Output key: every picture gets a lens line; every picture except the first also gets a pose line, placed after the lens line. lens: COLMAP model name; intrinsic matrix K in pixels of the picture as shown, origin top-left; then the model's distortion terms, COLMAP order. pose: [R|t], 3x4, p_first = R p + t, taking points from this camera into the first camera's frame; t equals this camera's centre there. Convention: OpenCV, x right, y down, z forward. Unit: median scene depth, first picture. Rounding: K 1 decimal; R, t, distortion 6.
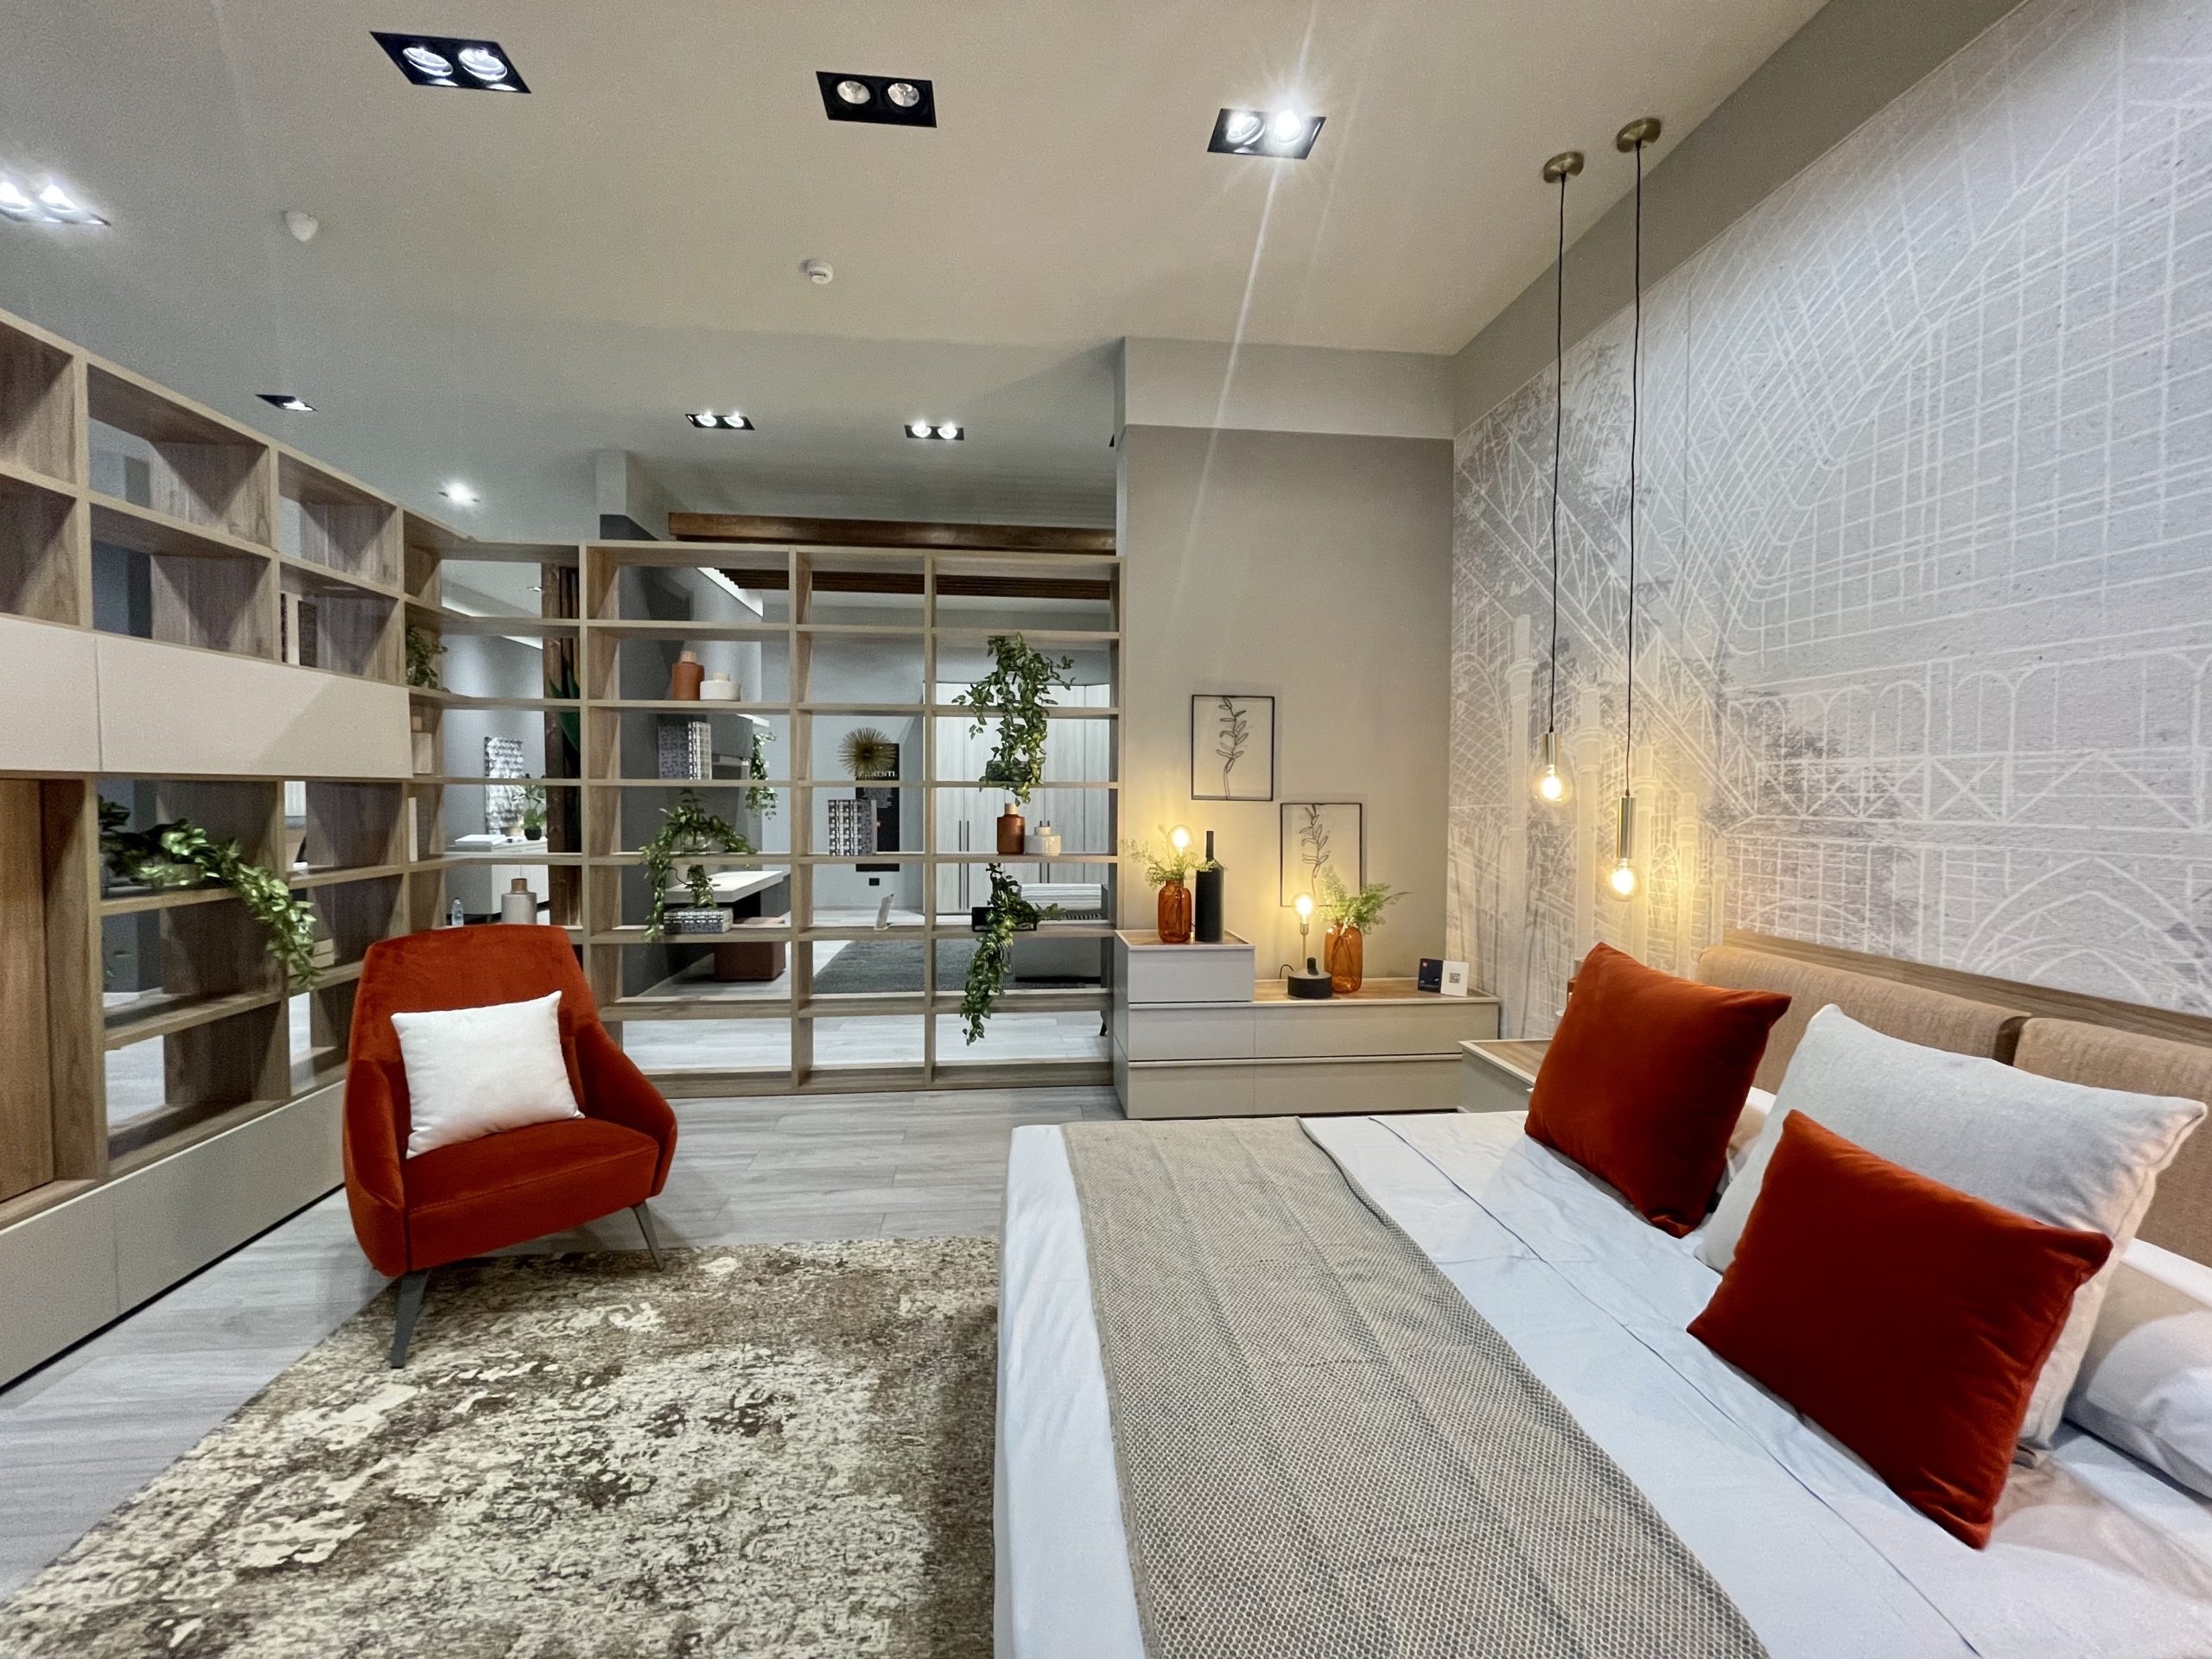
lens RADIAL K [[902.8, 0, 1106.0], [0, 902.8, 829.5], [0, 0, 1]] dist [-0.010285, -0.000059]
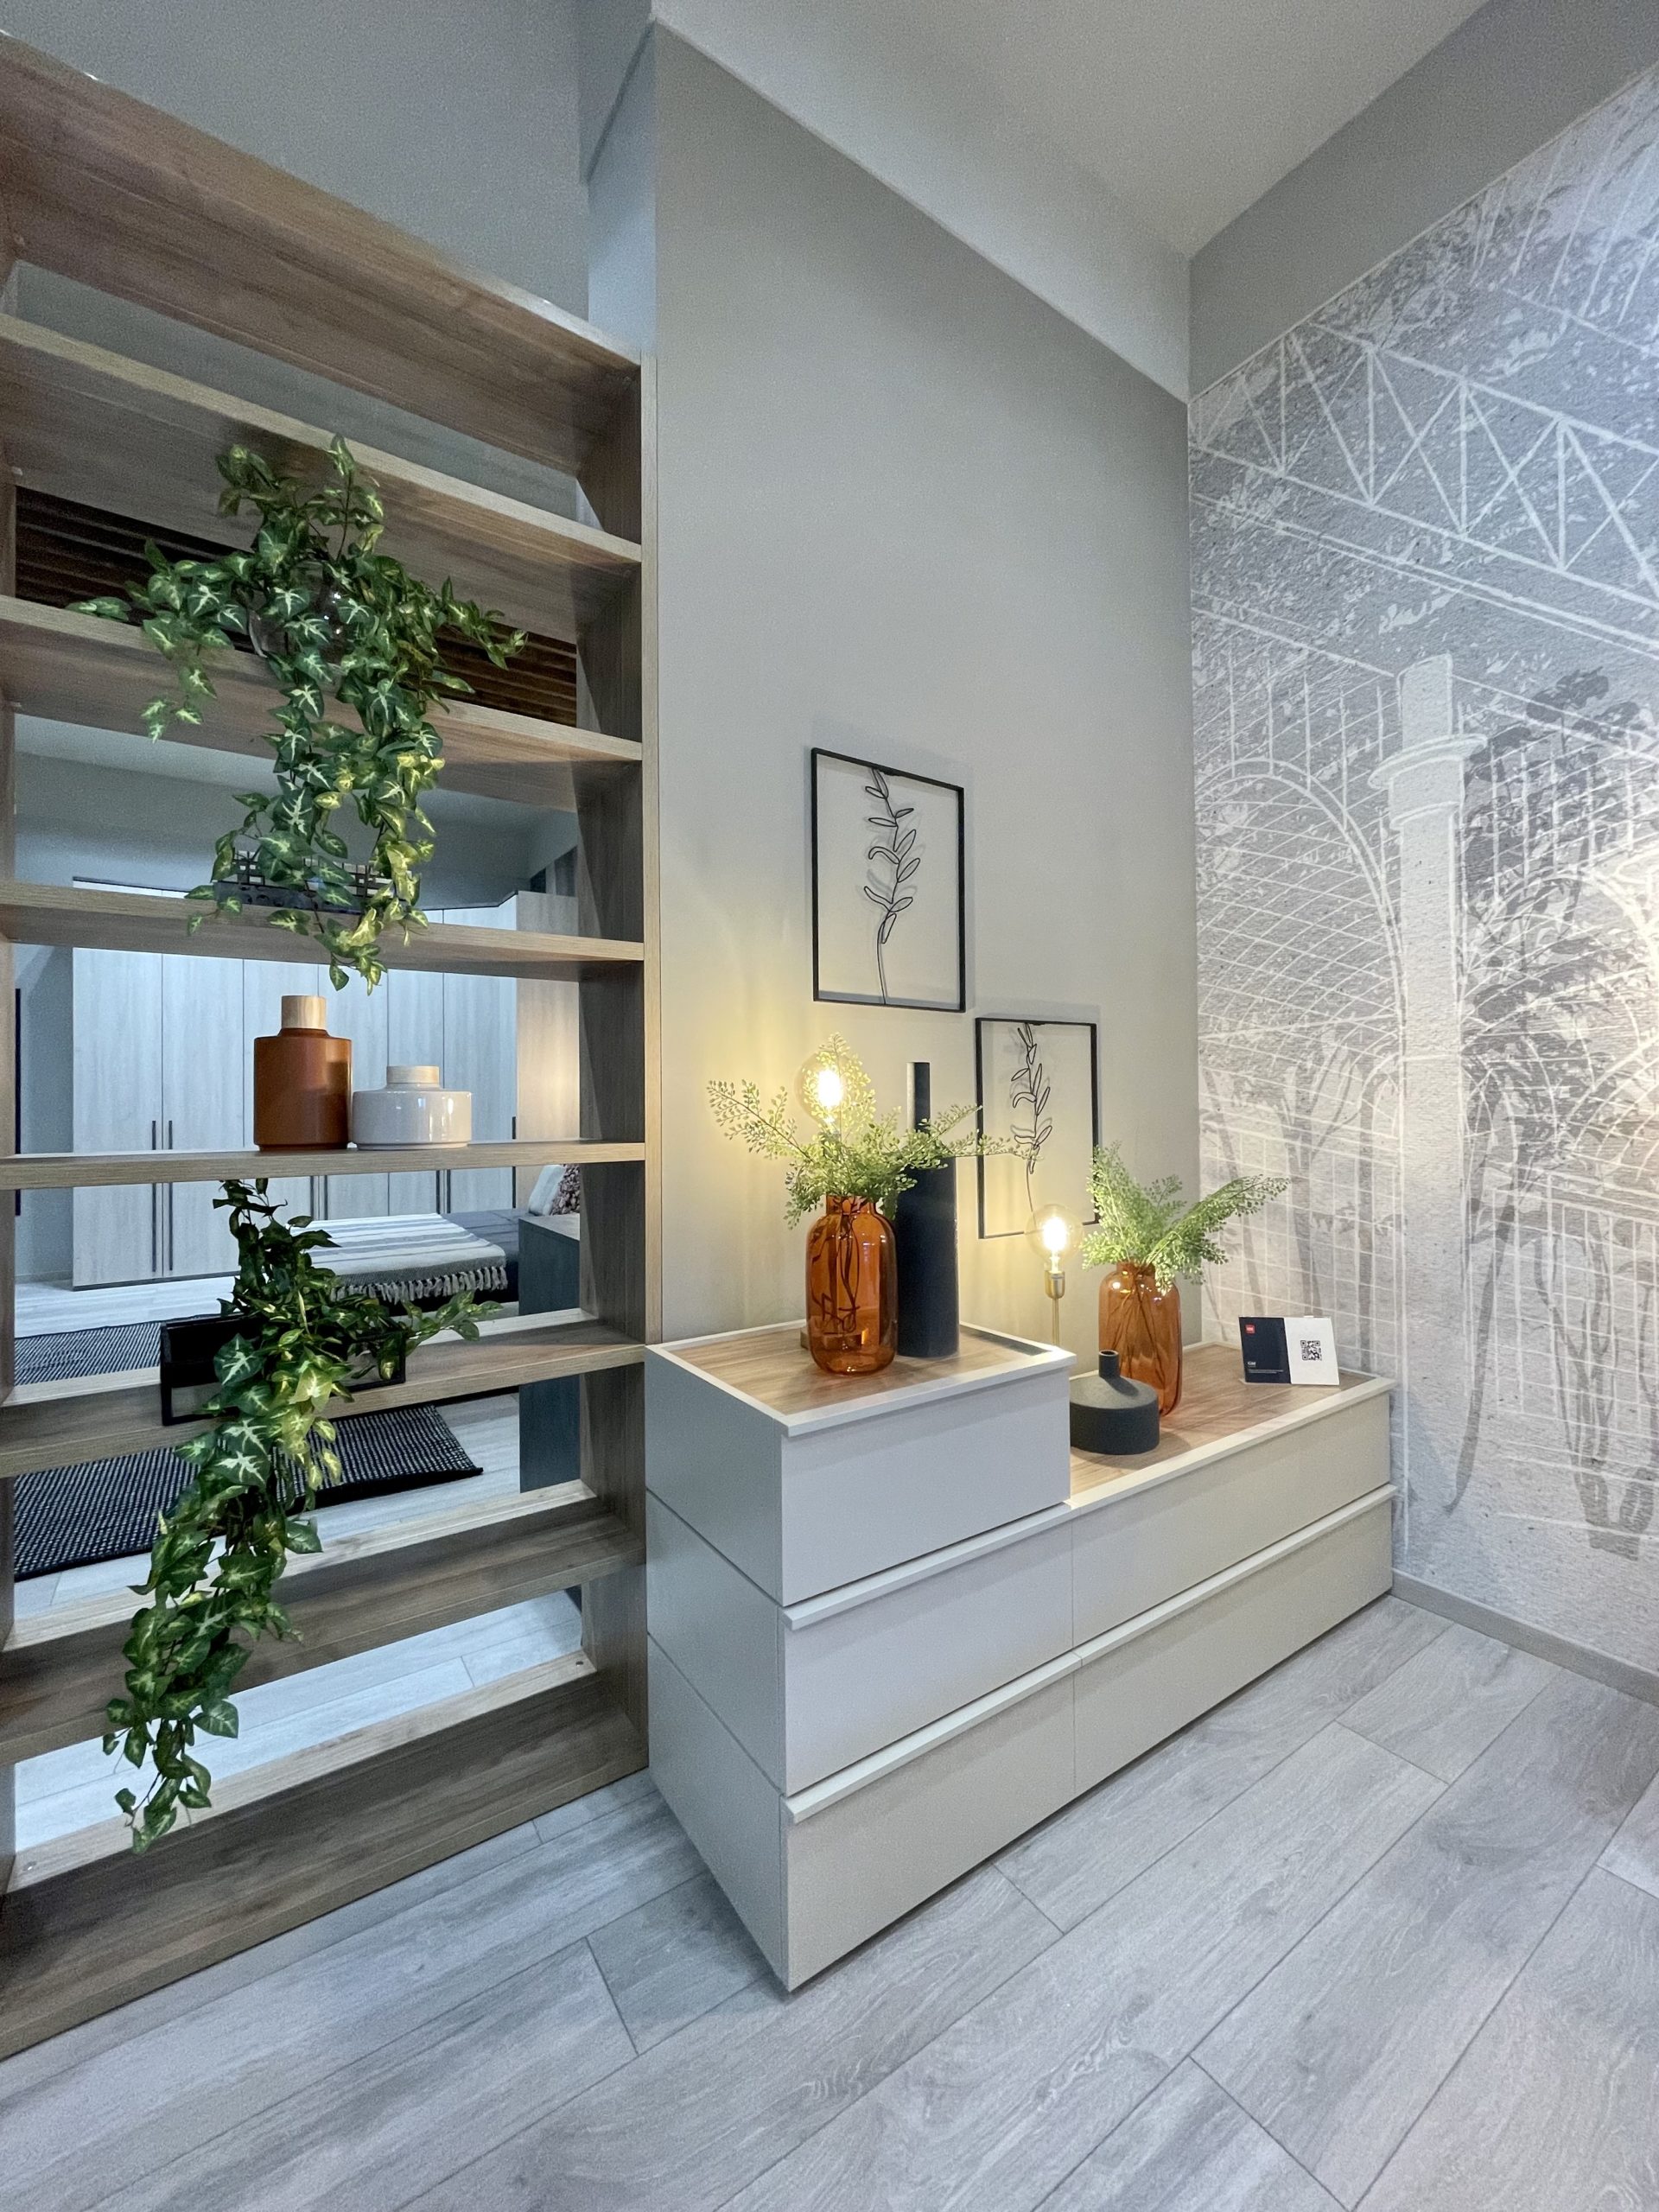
lens RADIAL K [[886.1, 0, 842.1], [0, 886.1, 1096.1], [0, 0, 1]] dist [-0.000649, -0.000067]
pose [[0.880540, -0.011727, 0.473827, -0.089457], [0.035444, 0.998524, -0.041156, 0.029140], [-0.472644, 0.053034, 0.879656, 0.649477]]
